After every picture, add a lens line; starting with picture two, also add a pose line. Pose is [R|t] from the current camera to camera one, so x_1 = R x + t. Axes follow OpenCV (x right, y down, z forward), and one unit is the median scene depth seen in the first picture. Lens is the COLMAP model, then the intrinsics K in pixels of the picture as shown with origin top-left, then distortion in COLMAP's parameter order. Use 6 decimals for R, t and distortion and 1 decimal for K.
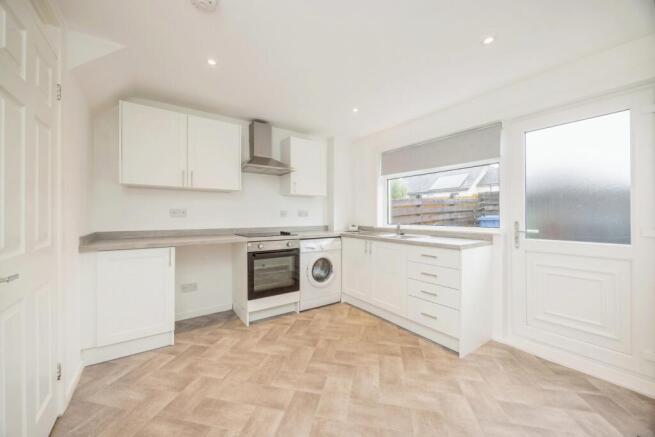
lens RADIAL K [[247.8, 0, 327.5], [0, 247.8, 218.5], [0, 0, 1]] dist [-0.000018, -0.000036]
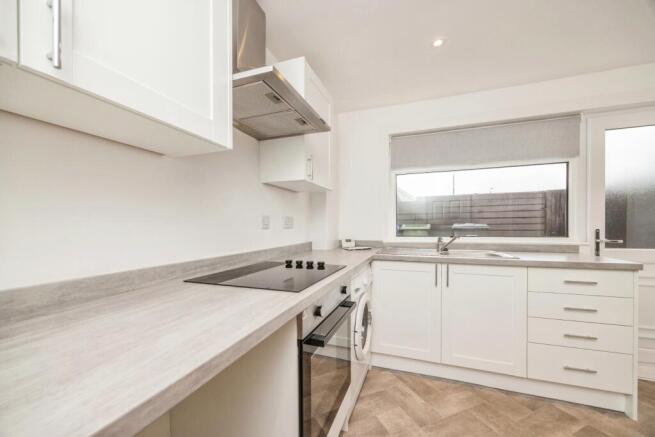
lens RADIAL K [[258.2, 0, 326.6], [0, 258.2, 231.0], [0, 0, 1]] dist [0.000357, 0.000025]
pose [[0.826342, -0.019844, 0.562818, -0.487282], [0.016096, 0.999803, 0.011619, -0.008141], [-0.562938, -0.000542, 0.826499, 0.700736]]
